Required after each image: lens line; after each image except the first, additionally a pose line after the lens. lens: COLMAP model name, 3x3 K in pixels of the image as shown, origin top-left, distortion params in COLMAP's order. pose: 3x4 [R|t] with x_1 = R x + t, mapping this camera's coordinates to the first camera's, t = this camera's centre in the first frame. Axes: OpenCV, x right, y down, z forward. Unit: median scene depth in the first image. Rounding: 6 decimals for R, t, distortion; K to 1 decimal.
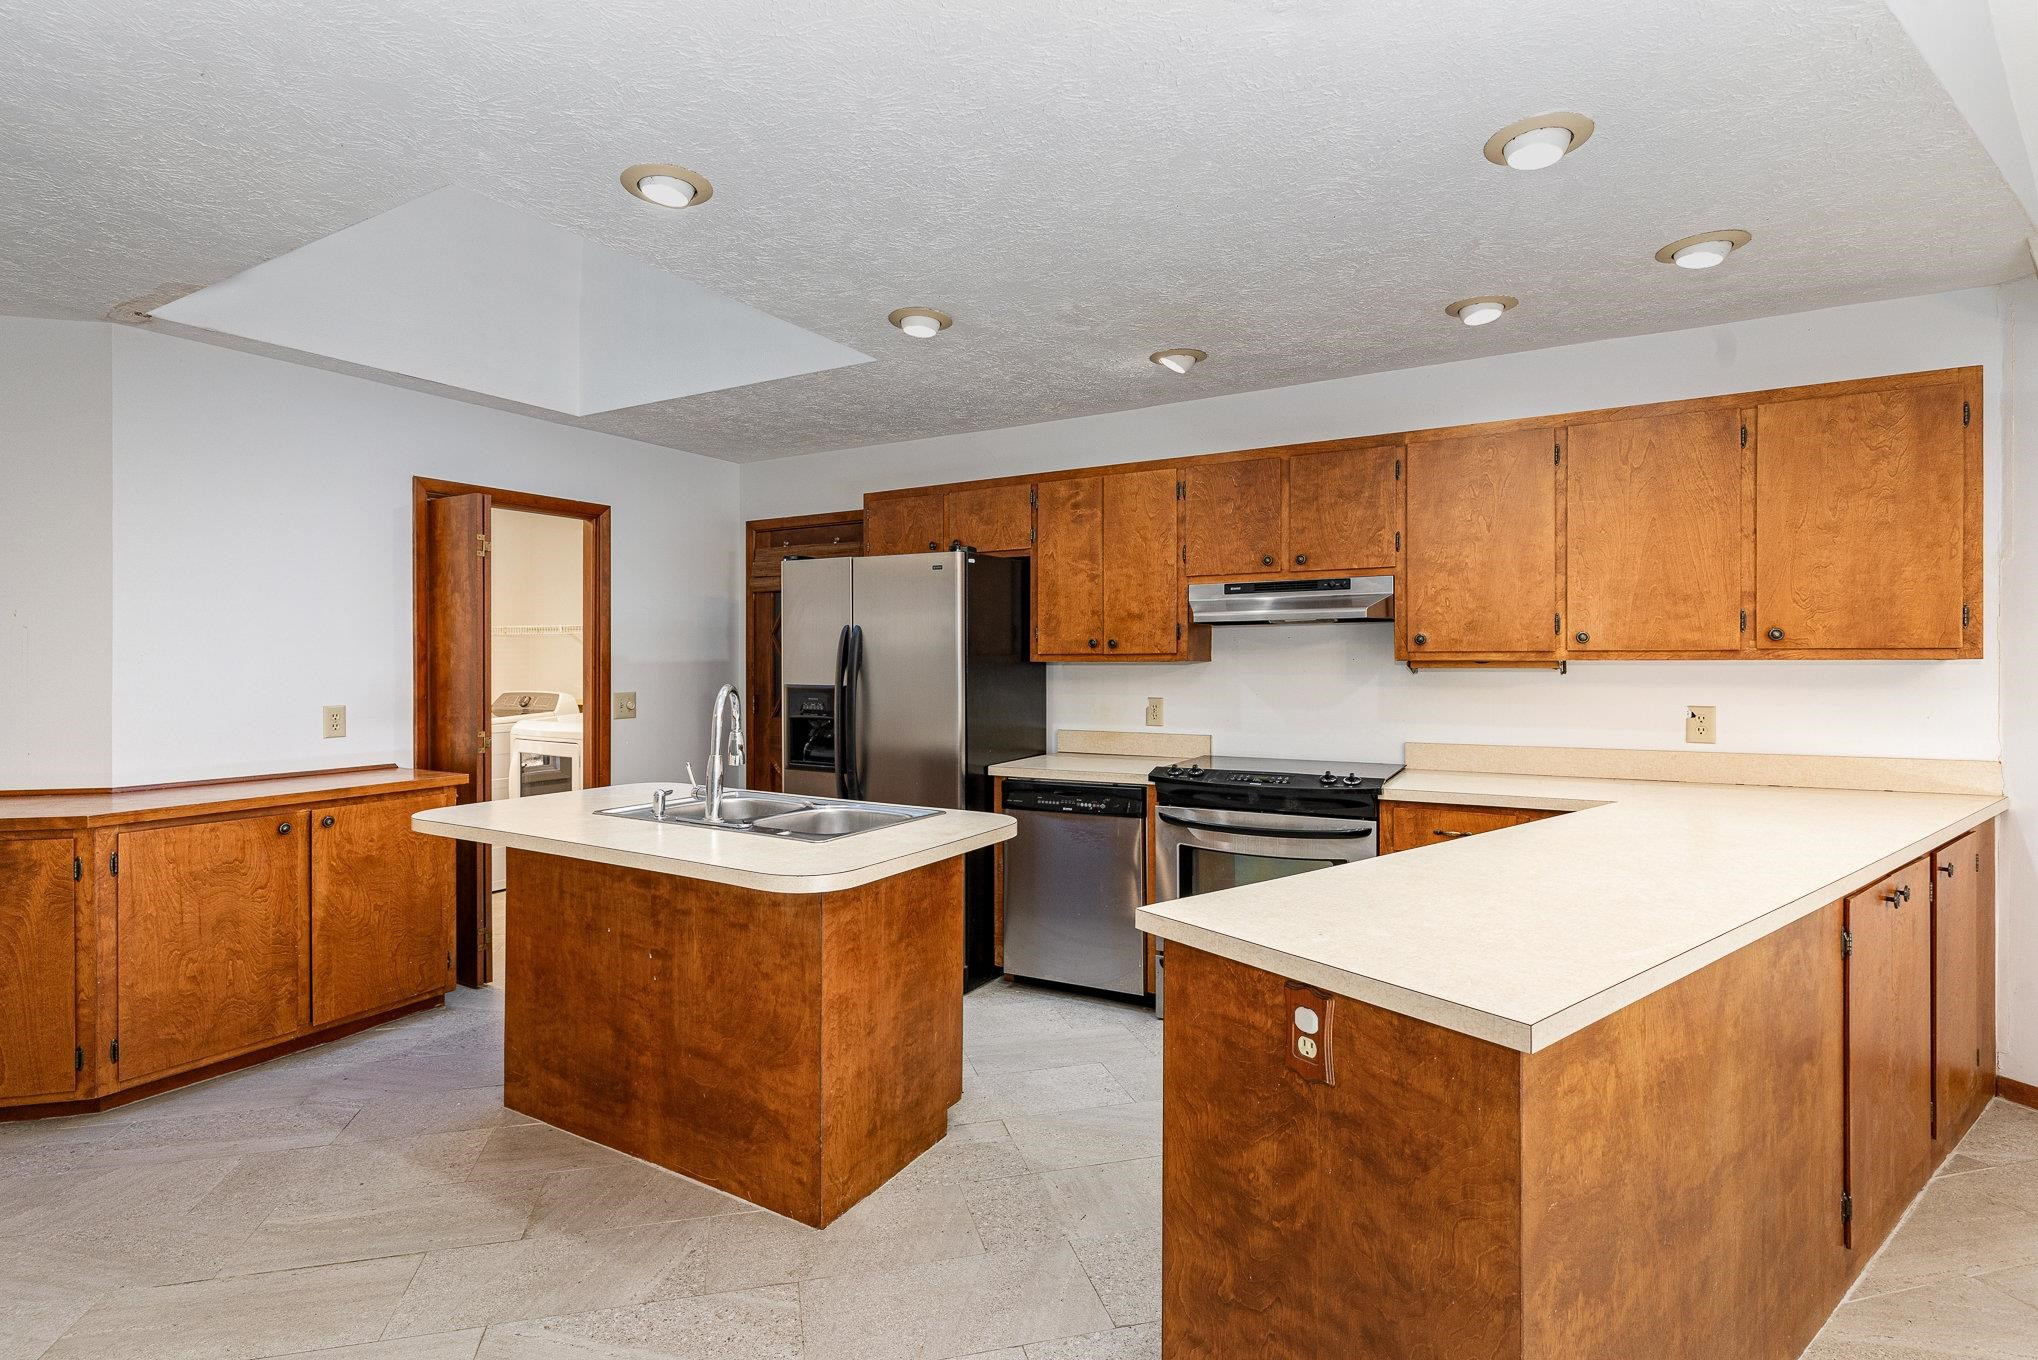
lens RADIAL K [[970.2, 0, 981.5], [0, 970.2, 657.2], [0, 0, 1]] dist [0.001869, -0.002050]
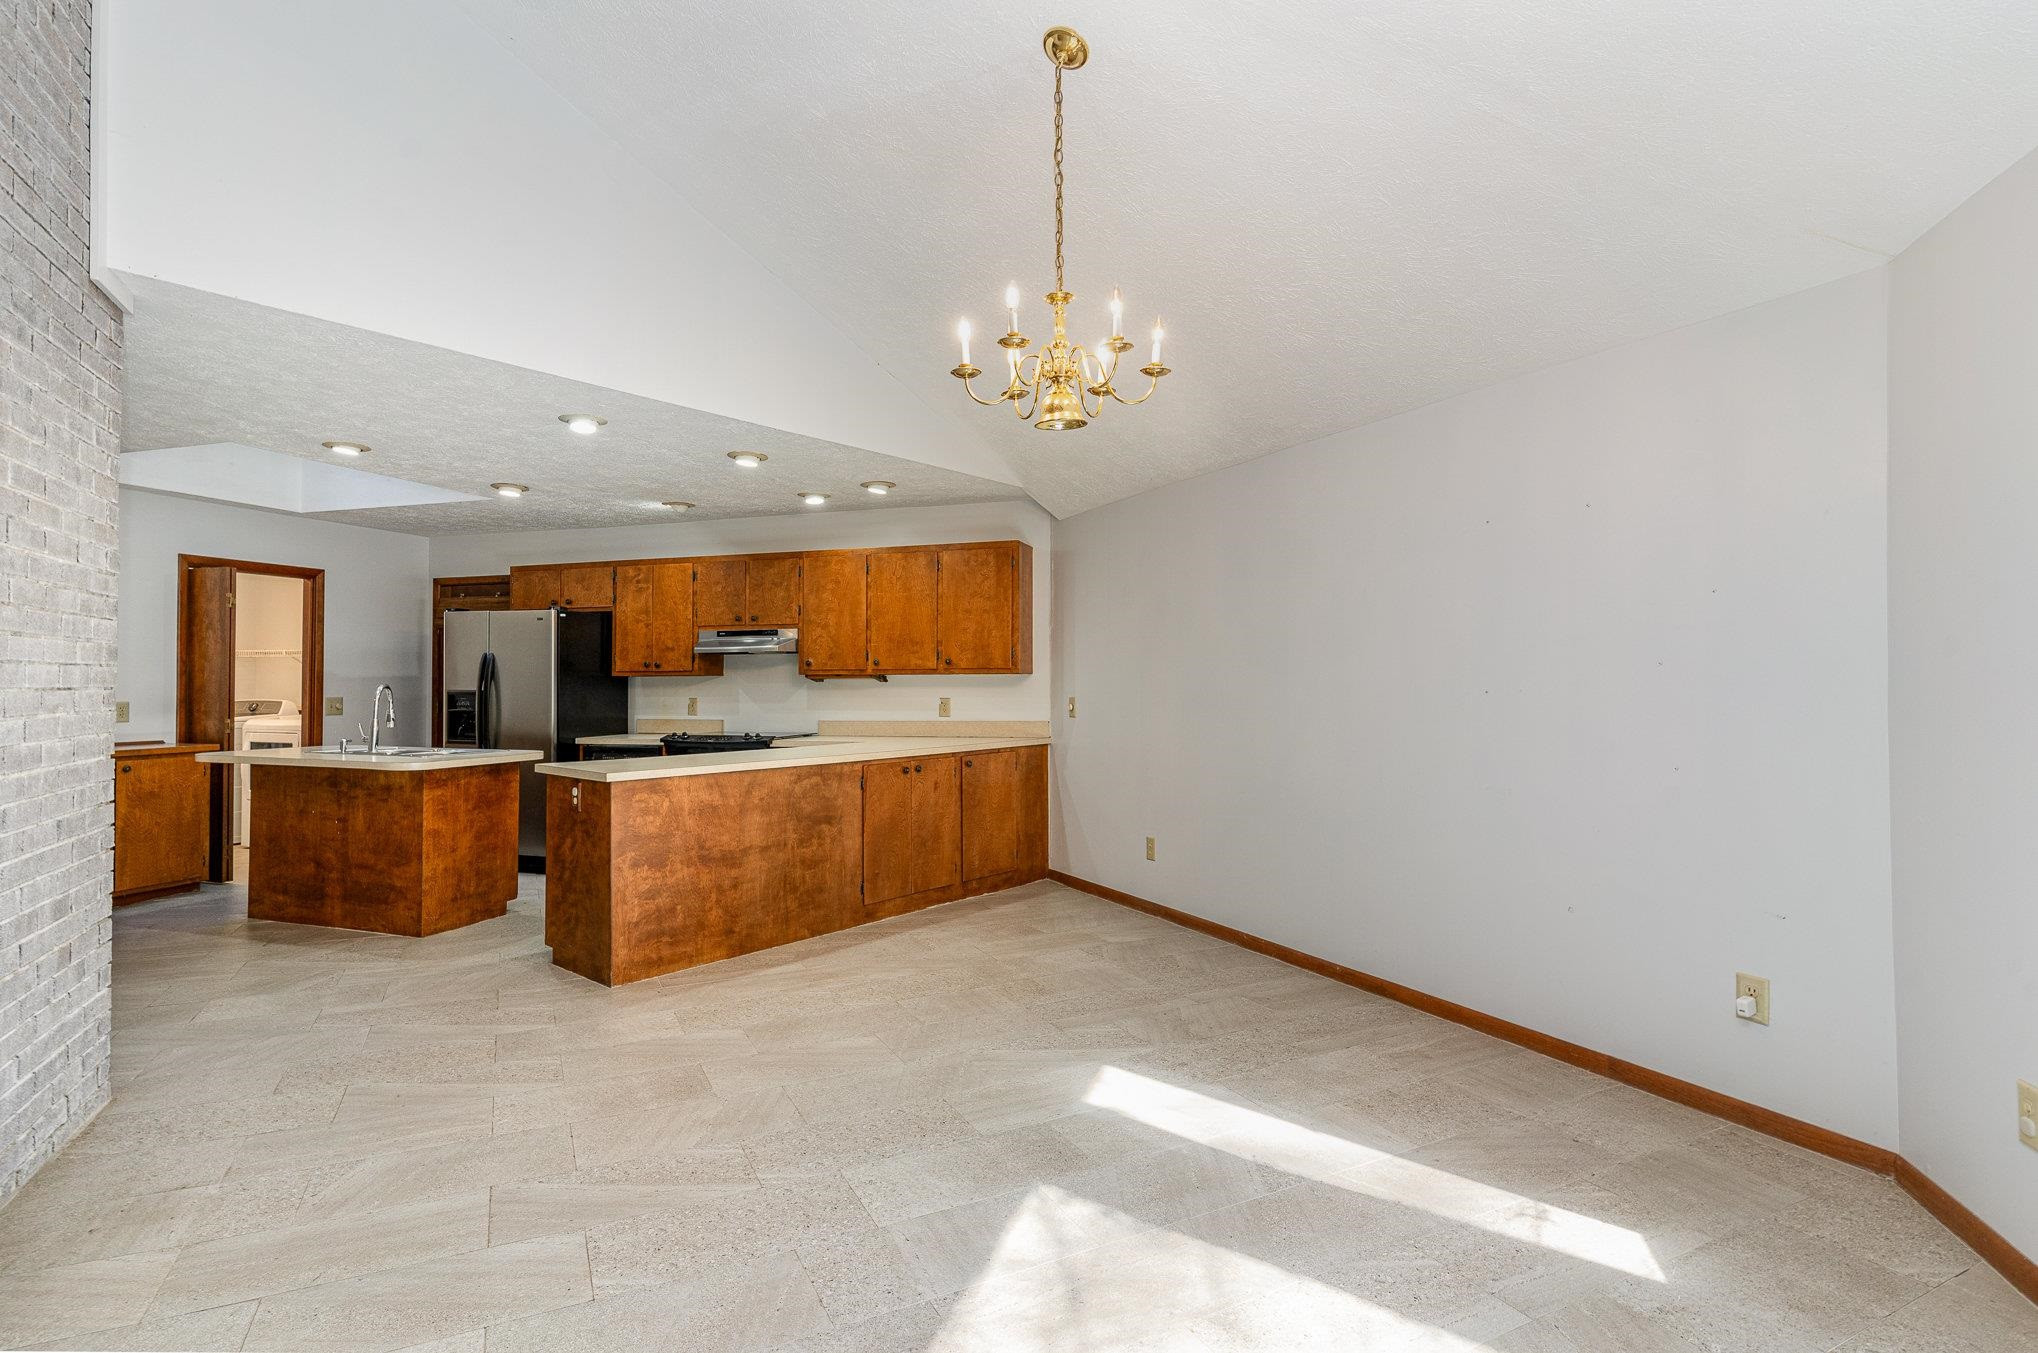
lens RADIAL K [[970.2, 0, 979.9], [0, 970.2, 667.7], [0, 0, 1]] dist [0.001869, -0.002050]
pose [[0.976836, 0.004913, 0.213931, 0.345572], [-0.001531, 0.999871, -0.015972, 0.017698], [-0.213982, 0.015274, 0.976718, -0.815164]]
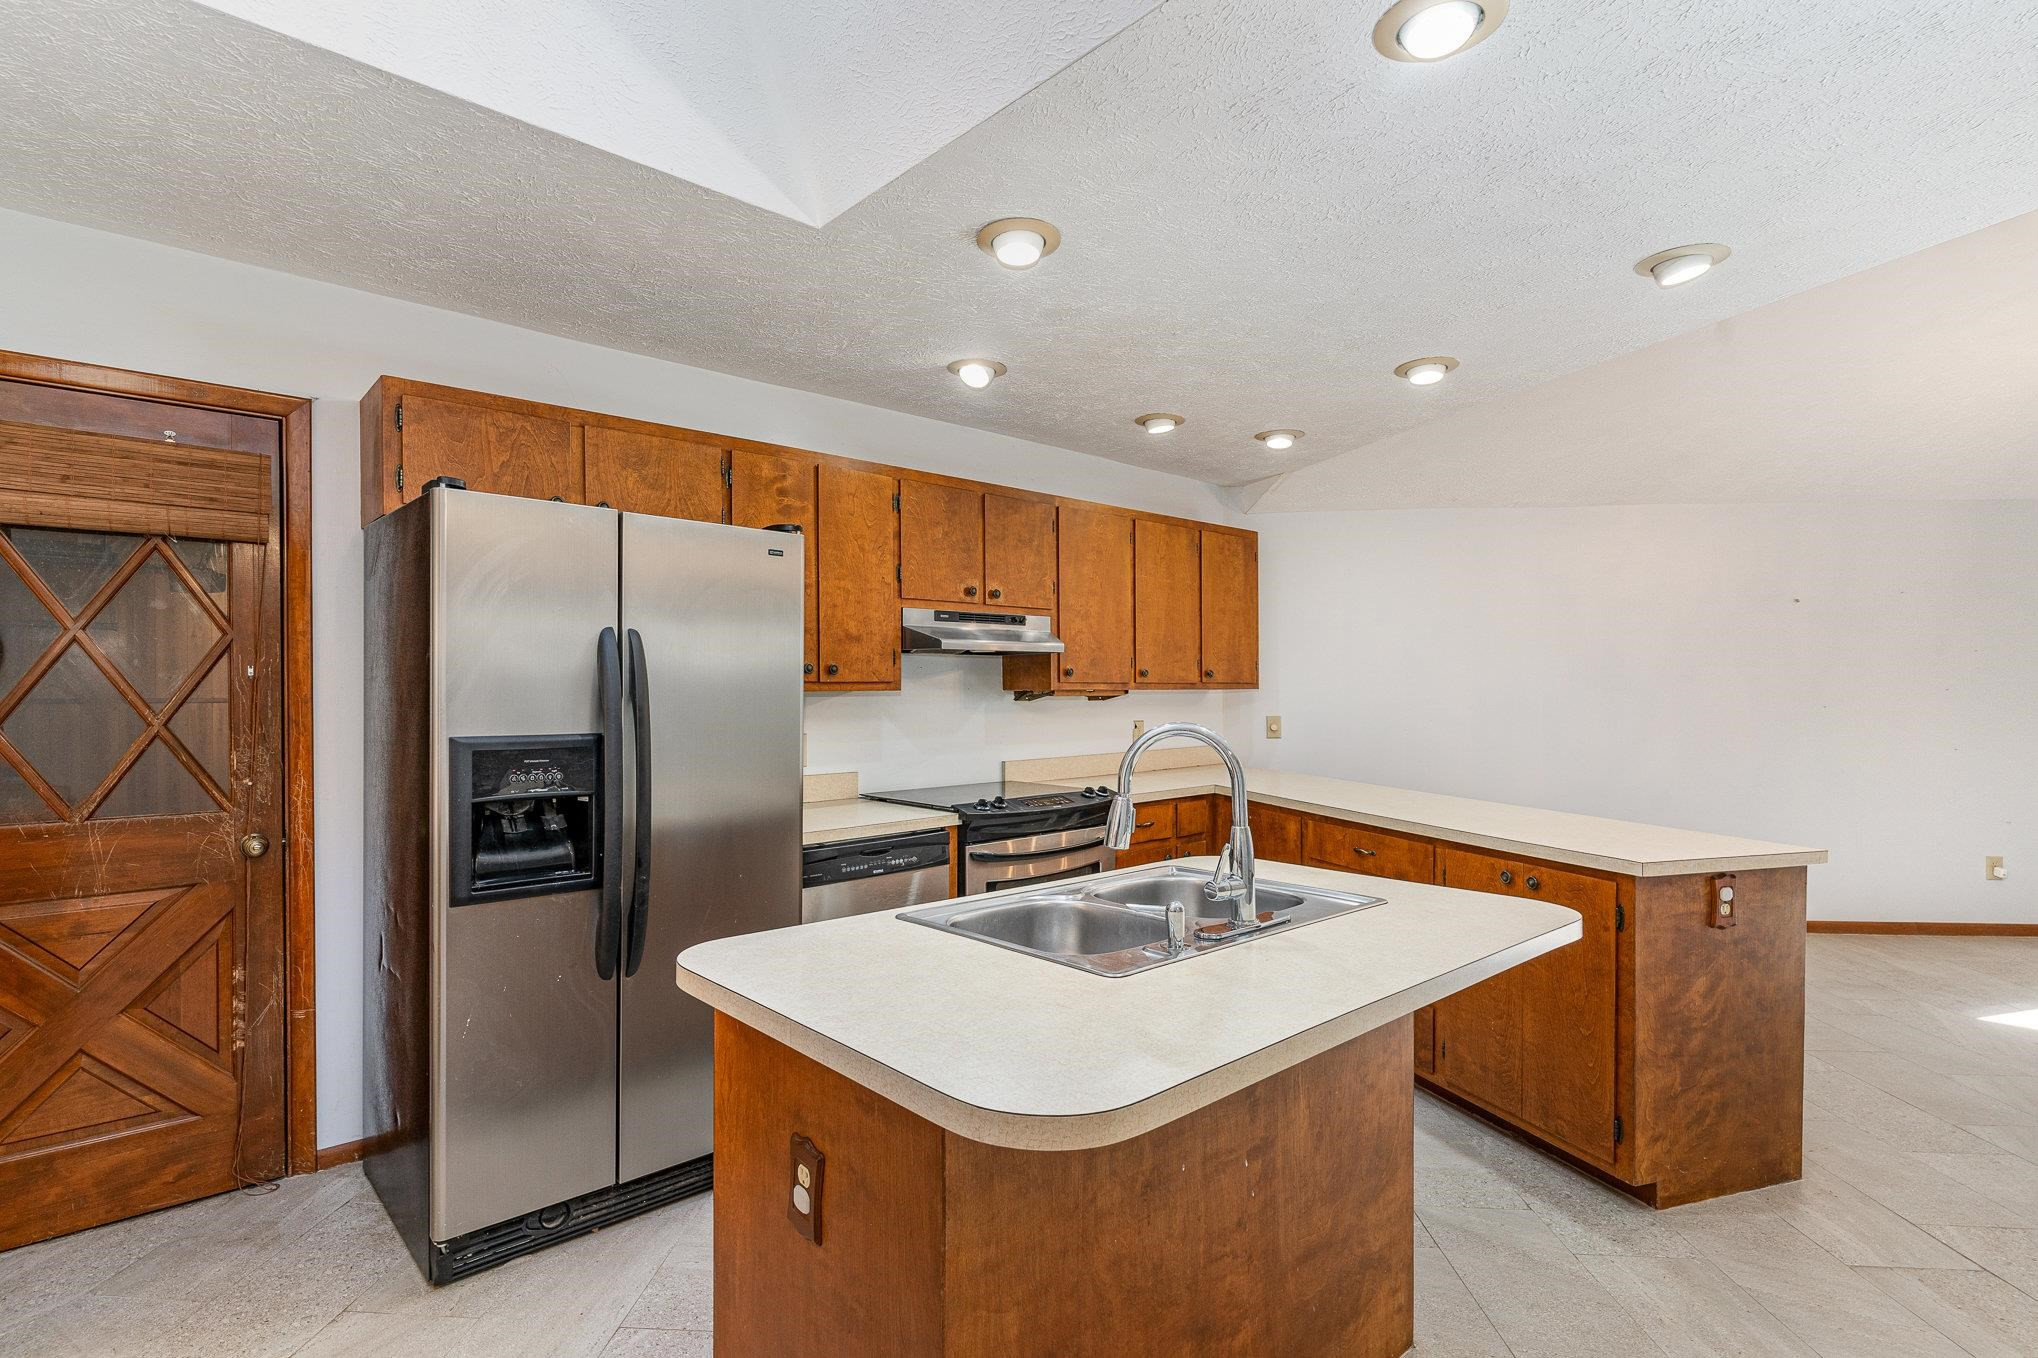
lens RADIAL K [[970.2, 0, 1016.4], [0, 970.2, 693.5], [0, 0, 1]] dist [0.001869, -0.002050]
pose [[0.310262, -0.001243, 0.950650, -0.652014], [-0.000698, 0.999999, 0.001536, 0.005871], [-0.950651, -0.001140, 0.310261, 0.635728]]
